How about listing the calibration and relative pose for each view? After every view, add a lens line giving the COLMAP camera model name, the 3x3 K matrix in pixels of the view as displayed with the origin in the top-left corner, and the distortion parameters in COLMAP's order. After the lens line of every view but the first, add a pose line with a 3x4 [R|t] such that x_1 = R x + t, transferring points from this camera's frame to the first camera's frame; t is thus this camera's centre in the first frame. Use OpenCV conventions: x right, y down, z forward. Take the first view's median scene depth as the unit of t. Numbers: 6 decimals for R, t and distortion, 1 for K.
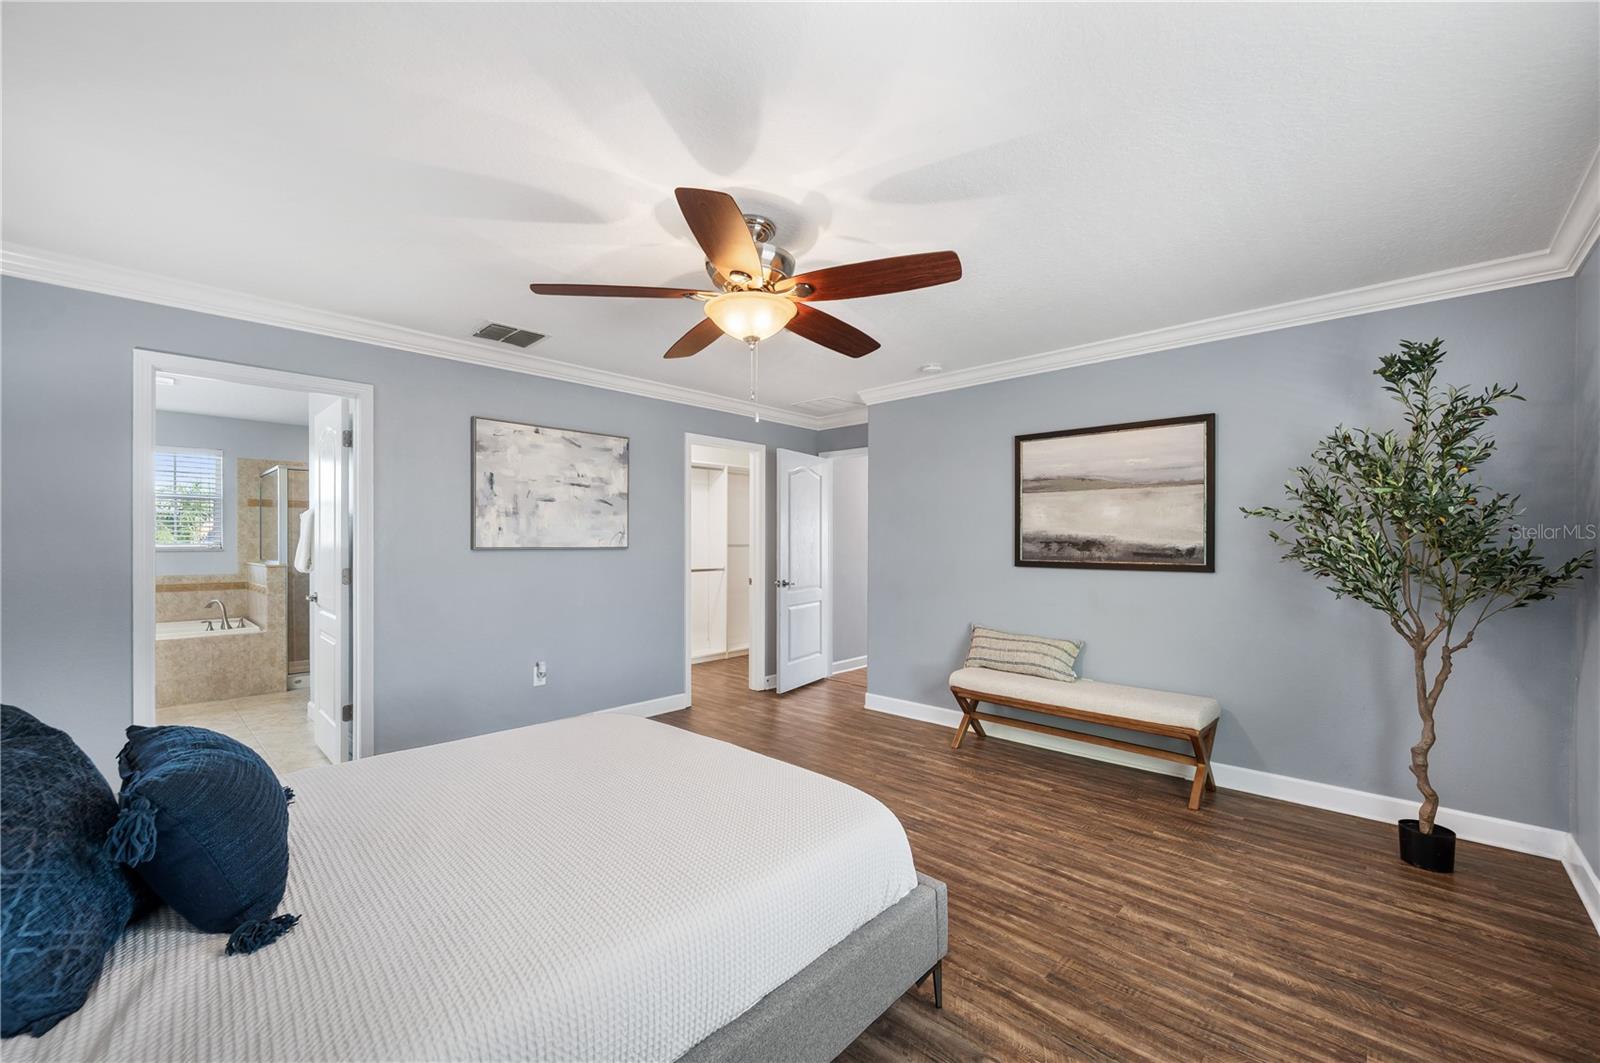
lens RADIAL K [[645.5, 0, 791.7], [0, 645.5, 544.7], [0, 0, 1]] dist [0.002937, 0.000225]
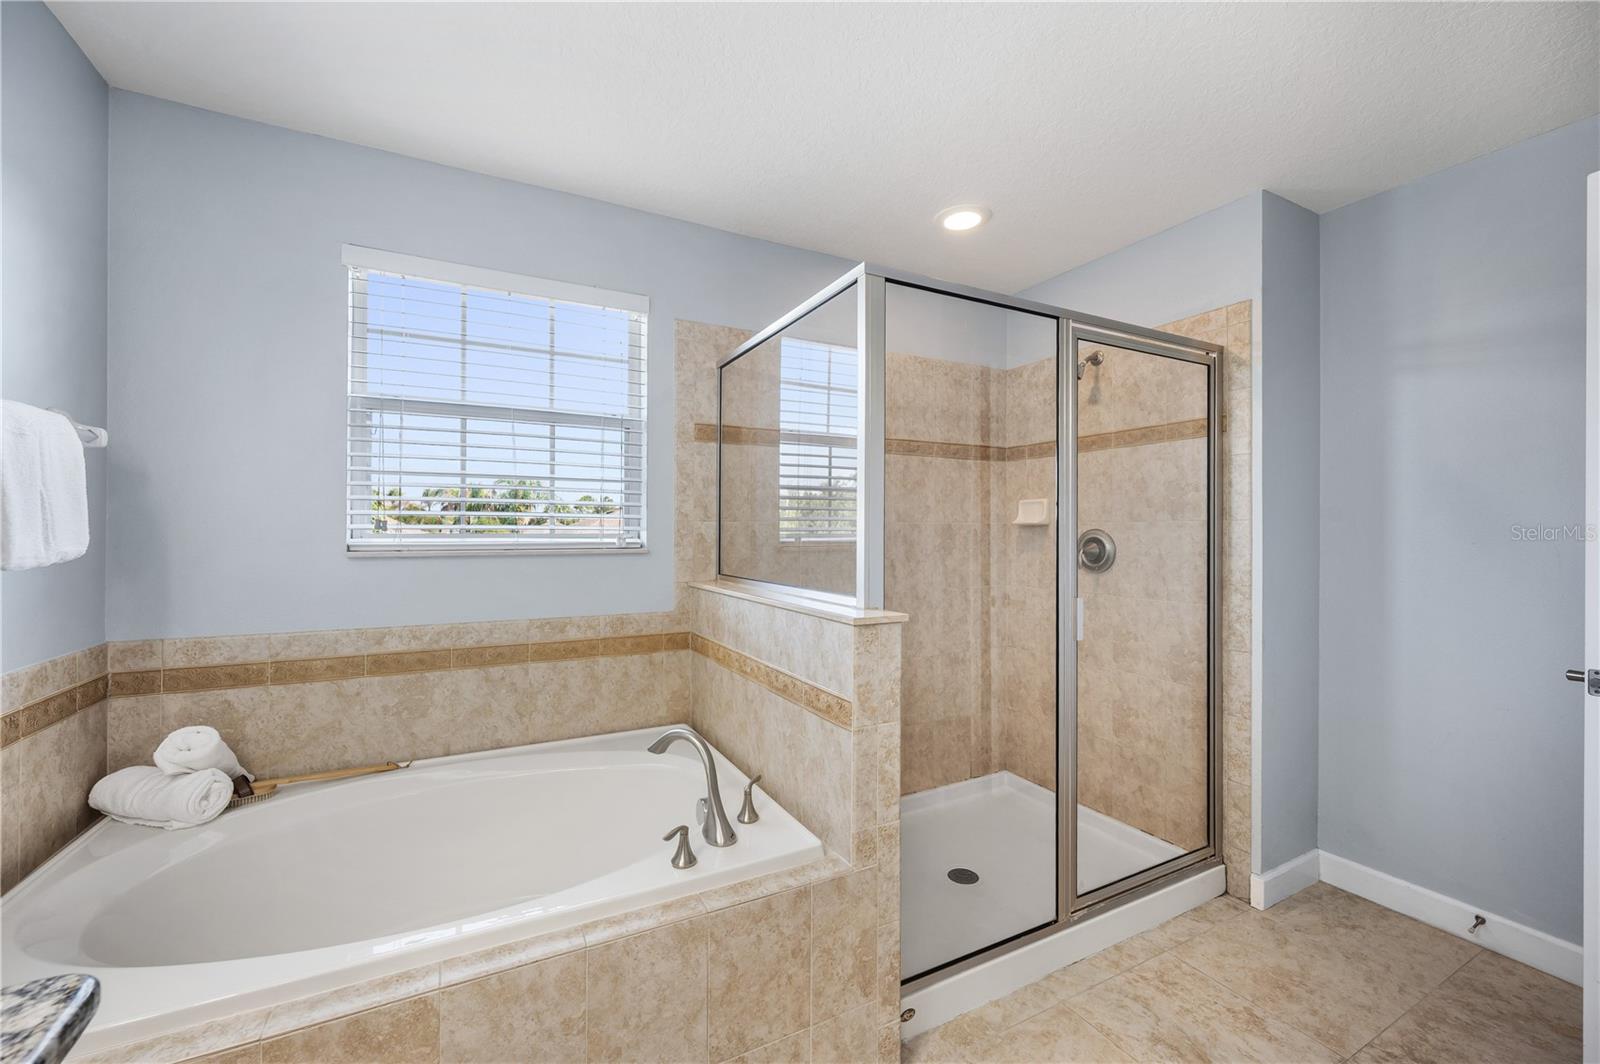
lens RADIAL K [[645.5, 0, 807.7], [0, 645.5, 526.4], [0, 0, 1]] dist [0.002937, 0.000225]
pose [[0.950219, 0.002722, -0.311569, -0.696002], [-0.005874, 0.999941, -0.009179, -0.003956], [0.311526, 0.010553, 0.950179, 0.689098]]
